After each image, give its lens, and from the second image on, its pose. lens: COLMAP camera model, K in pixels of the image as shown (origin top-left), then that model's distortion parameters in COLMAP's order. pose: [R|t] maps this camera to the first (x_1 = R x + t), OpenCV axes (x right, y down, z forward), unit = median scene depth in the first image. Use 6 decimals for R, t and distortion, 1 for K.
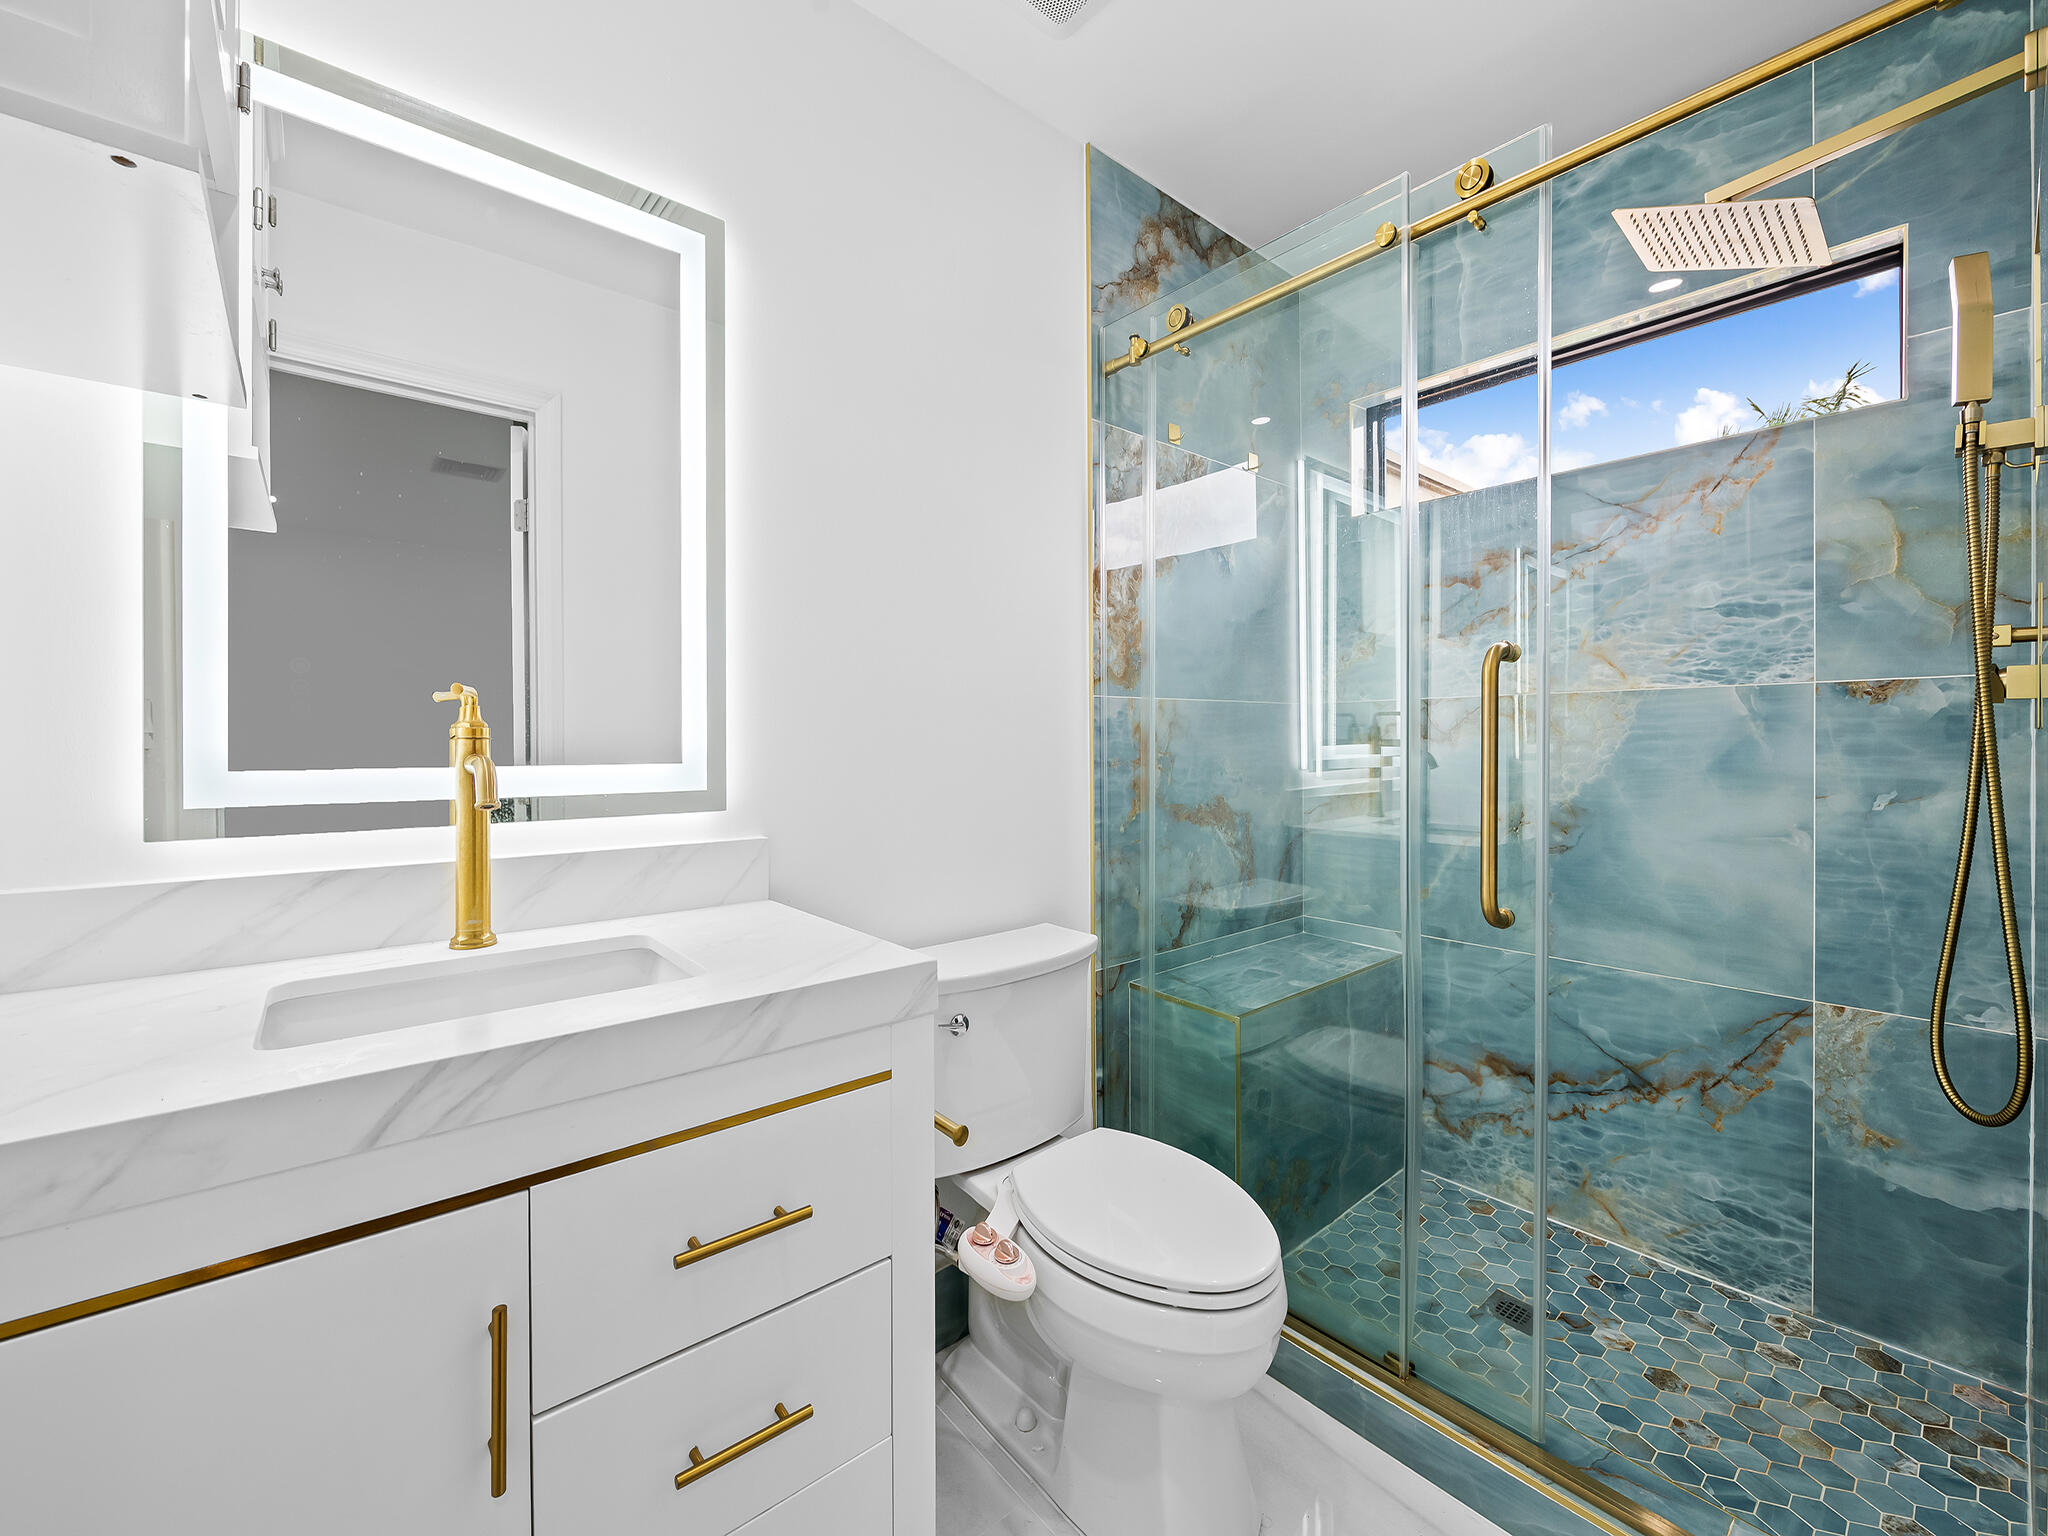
lens RADIAL K [[826.5, 0, 1025.3], [0, 826.5, 762.3], [0, 0, 1]] dist [0.000583, -0.001793]
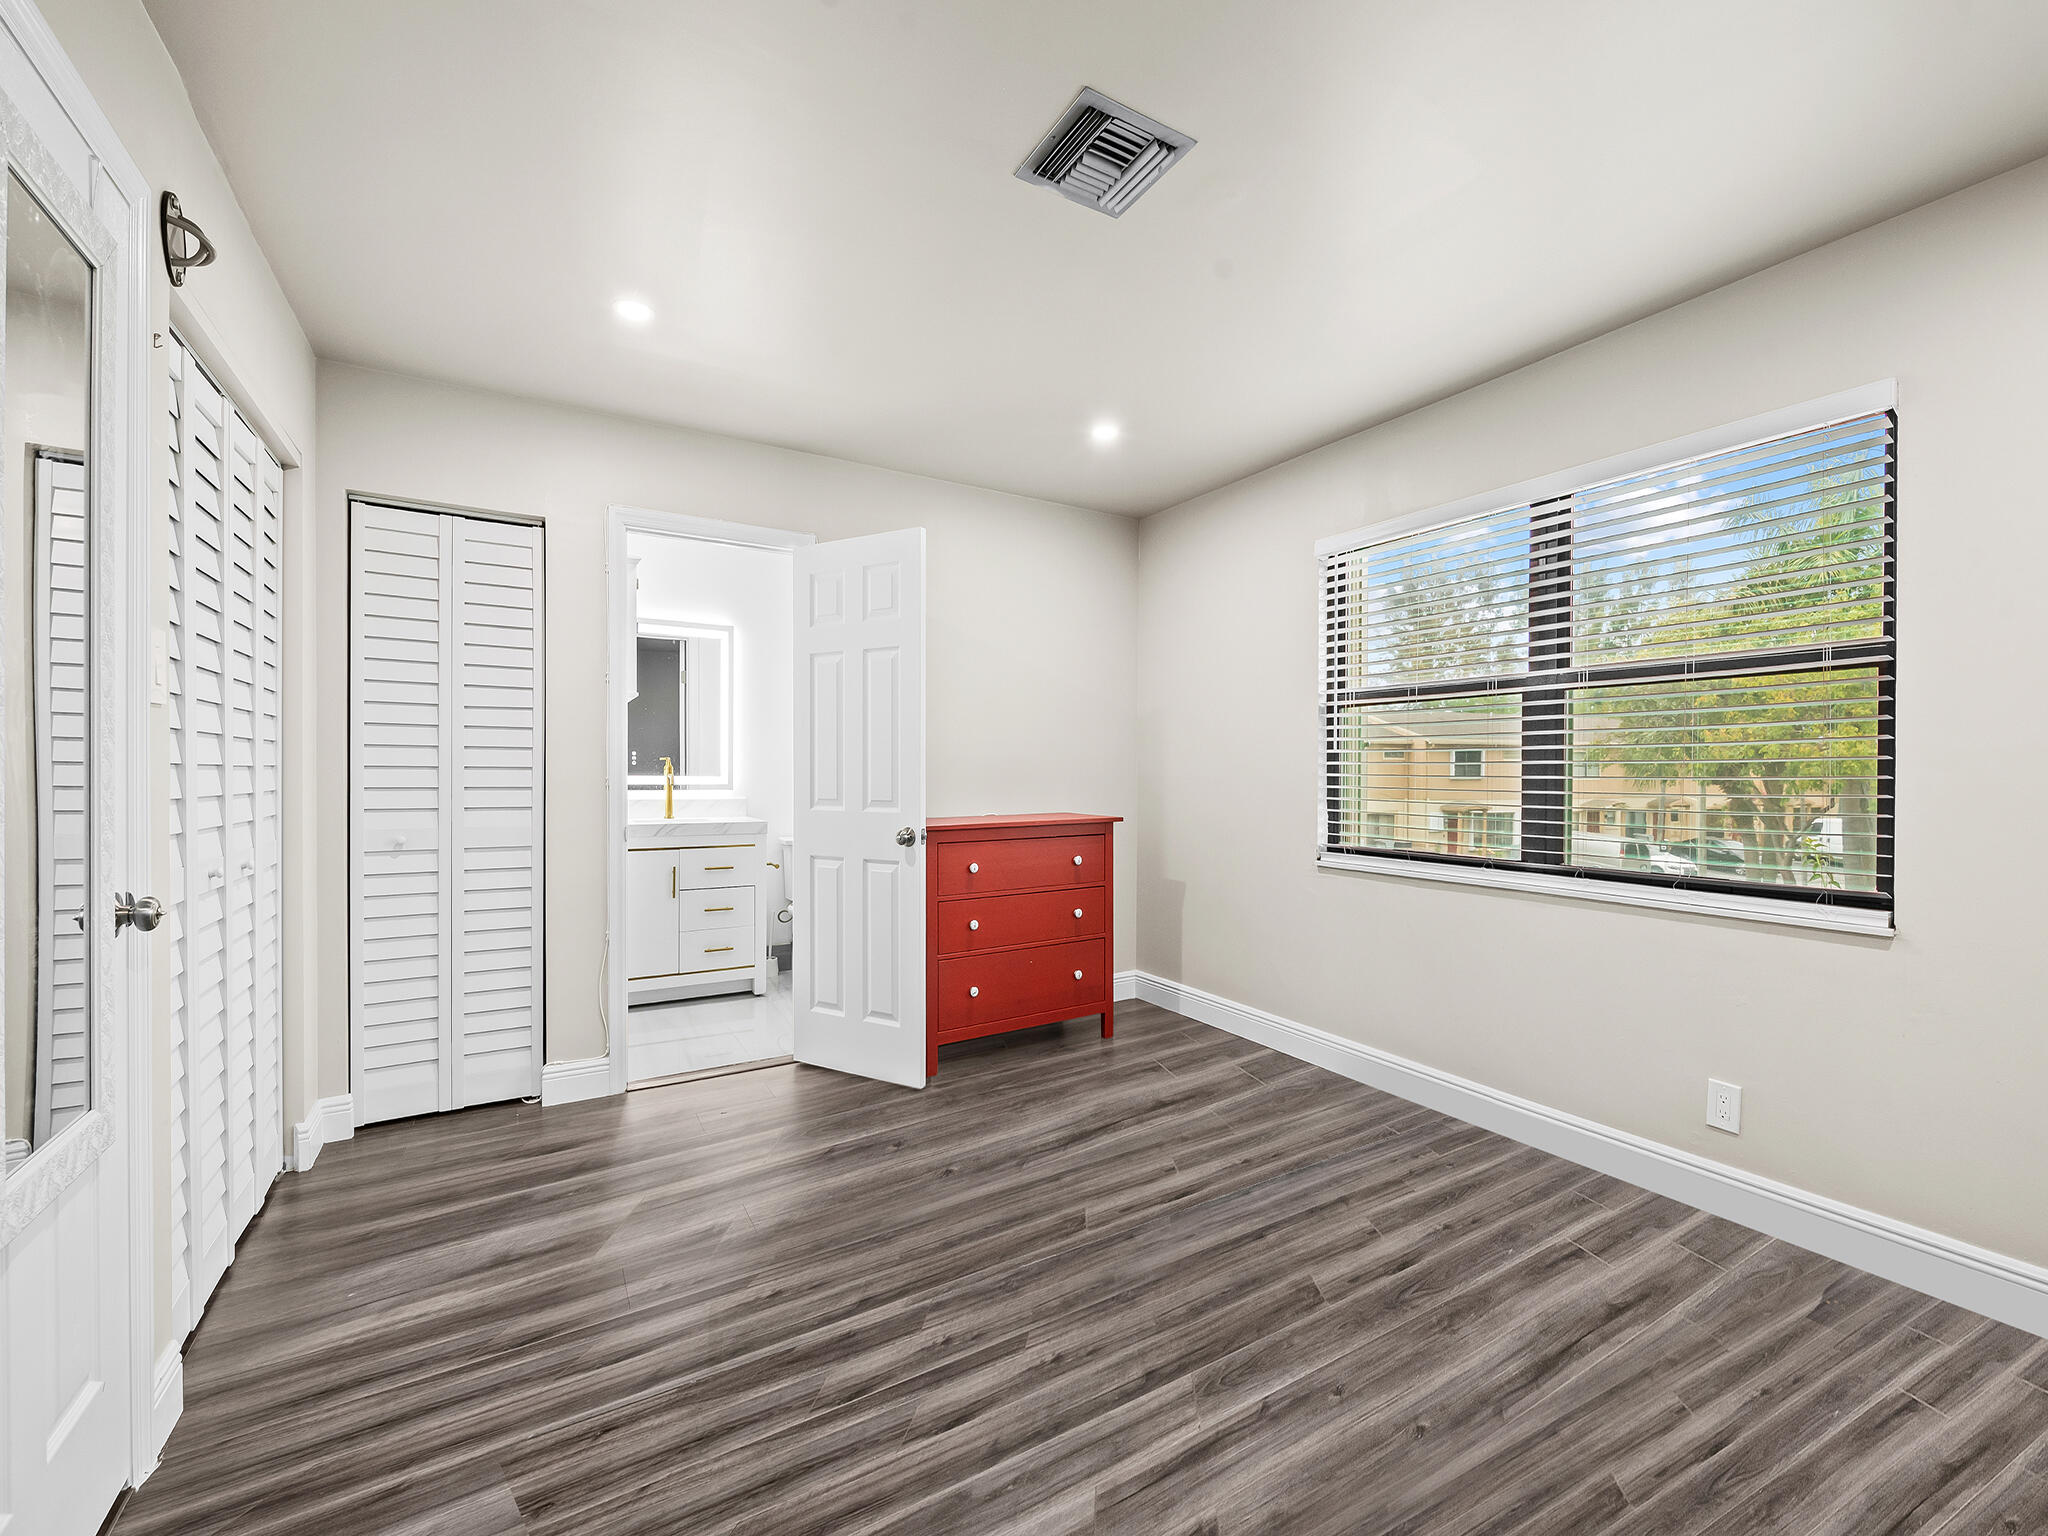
lens RADIAL K [[826.5, 0, 1019.7], [0, 826.5, 770.1], [0, 0, 1]] dist [0.000583, -0.001793]
pose [[0.985379, 0.006778, -0.170241, 1.583595], [-0.007484, 0.999966, -0.003507, -0.020088], [0.170212, 0.004730, 0.985396, -2.495772]]
